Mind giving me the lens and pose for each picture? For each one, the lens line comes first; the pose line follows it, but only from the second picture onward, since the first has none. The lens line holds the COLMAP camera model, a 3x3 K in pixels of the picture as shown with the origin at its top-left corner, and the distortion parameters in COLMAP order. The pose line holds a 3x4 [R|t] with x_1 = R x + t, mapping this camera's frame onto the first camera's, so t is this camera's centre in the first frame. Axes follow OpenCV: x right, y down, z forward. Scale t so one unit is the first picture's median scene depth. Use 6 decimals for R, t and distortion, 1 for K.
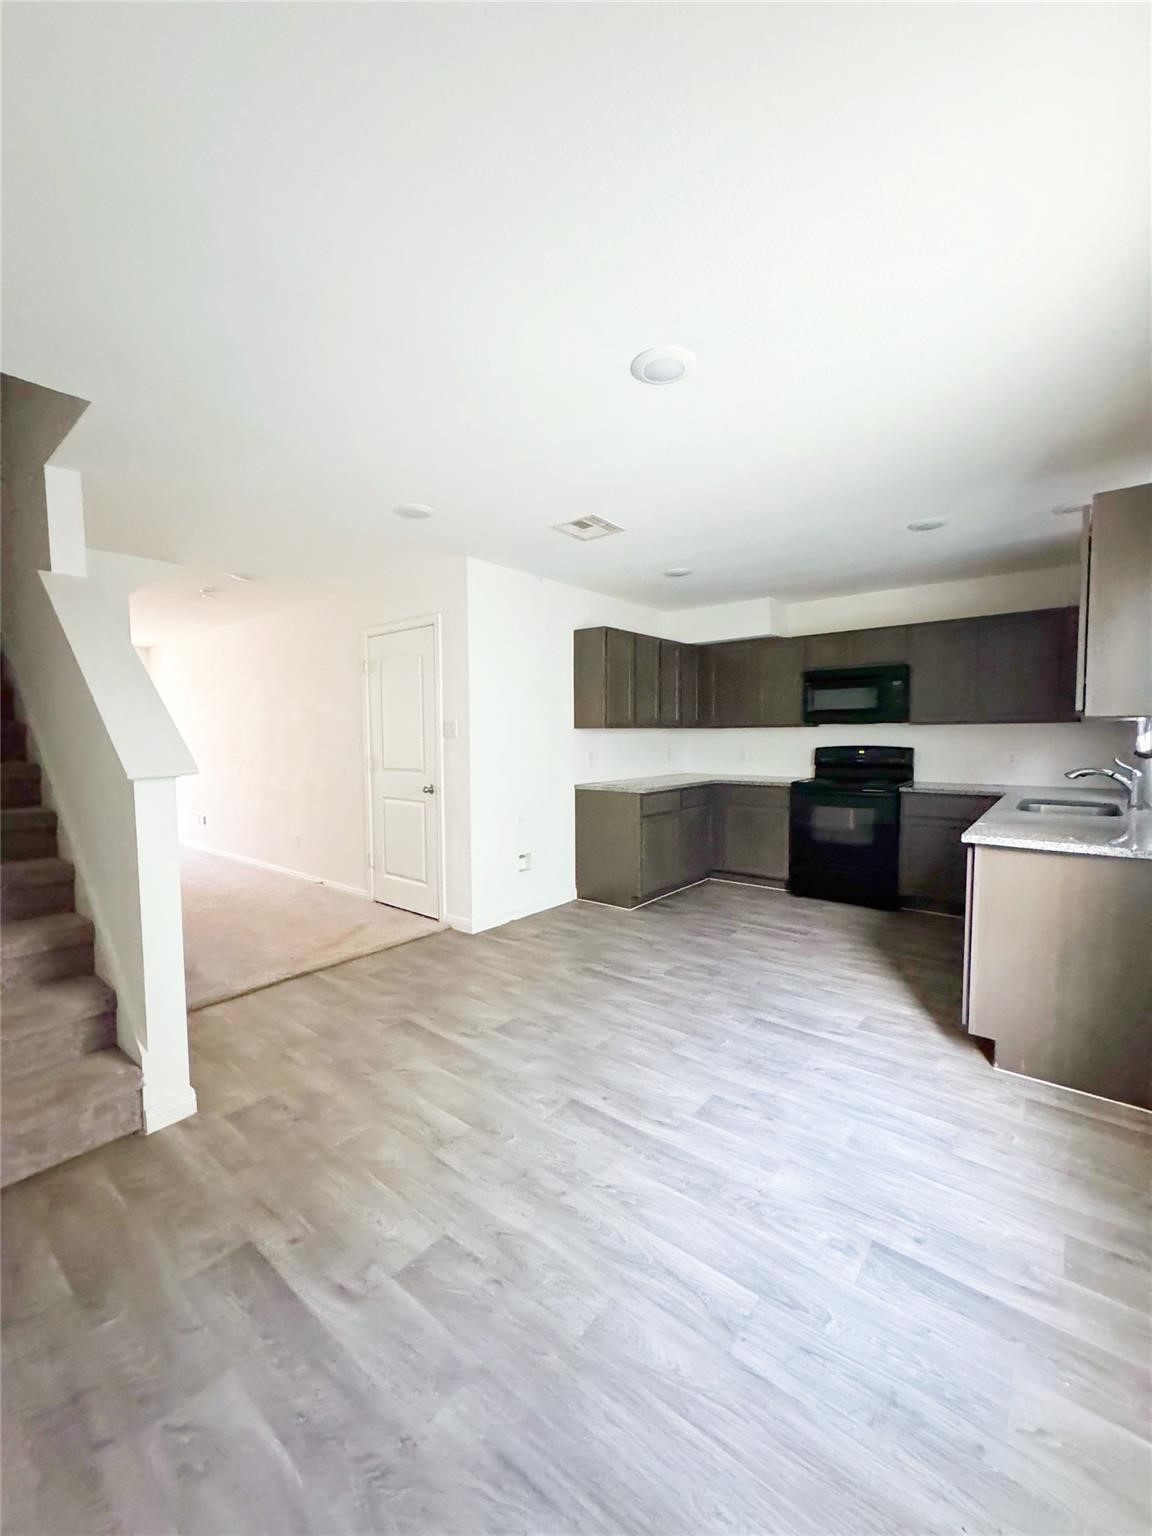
lens RADIAL K [[610.5, 0, 575.8], [0, 610.5, 769.3], [0, 0, 1]] dist [-0.009777, 0.001537]
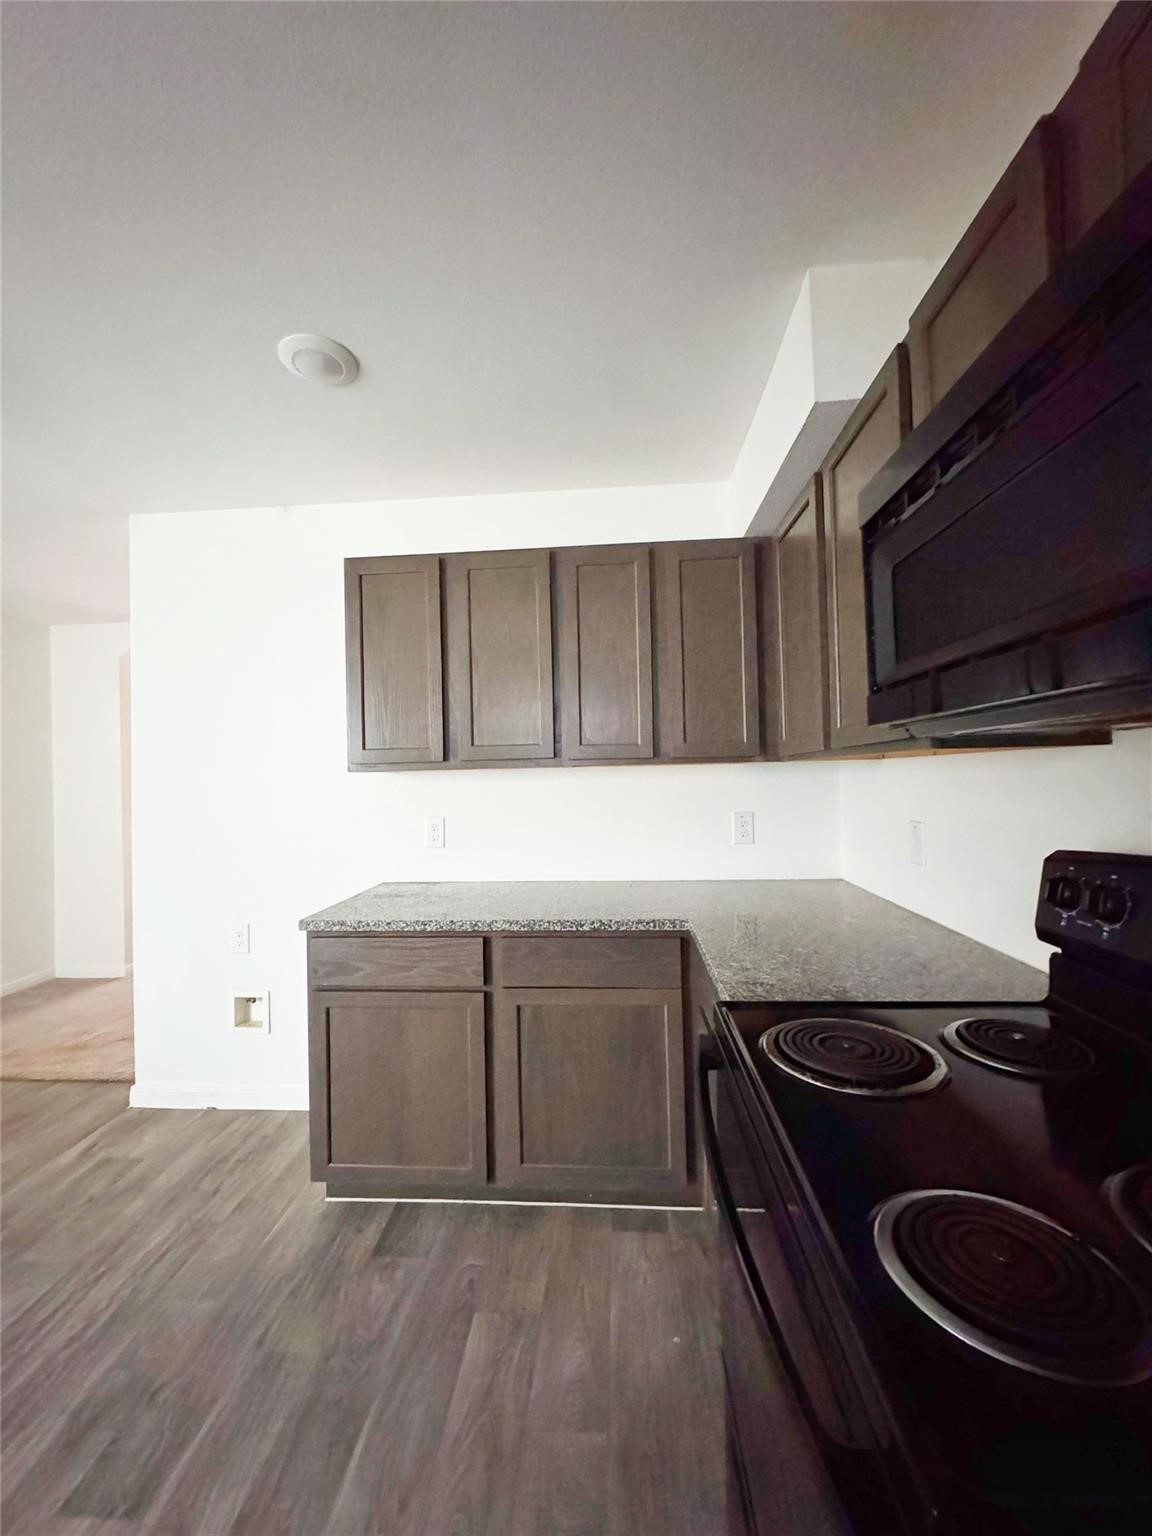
lens RADIAL K [[610.5, 0, 585.6], [0, 610.5, 773.7], [0, 0, 1]] dist [-0.009777, 0.001537]
pose [[0.589147, -0.006842, -0.807997, 0.575014], [-0.031061, 0.999033, -0.031108, -0.062695], [0.807429, 0.043424, 0.588365, 0.940328]]
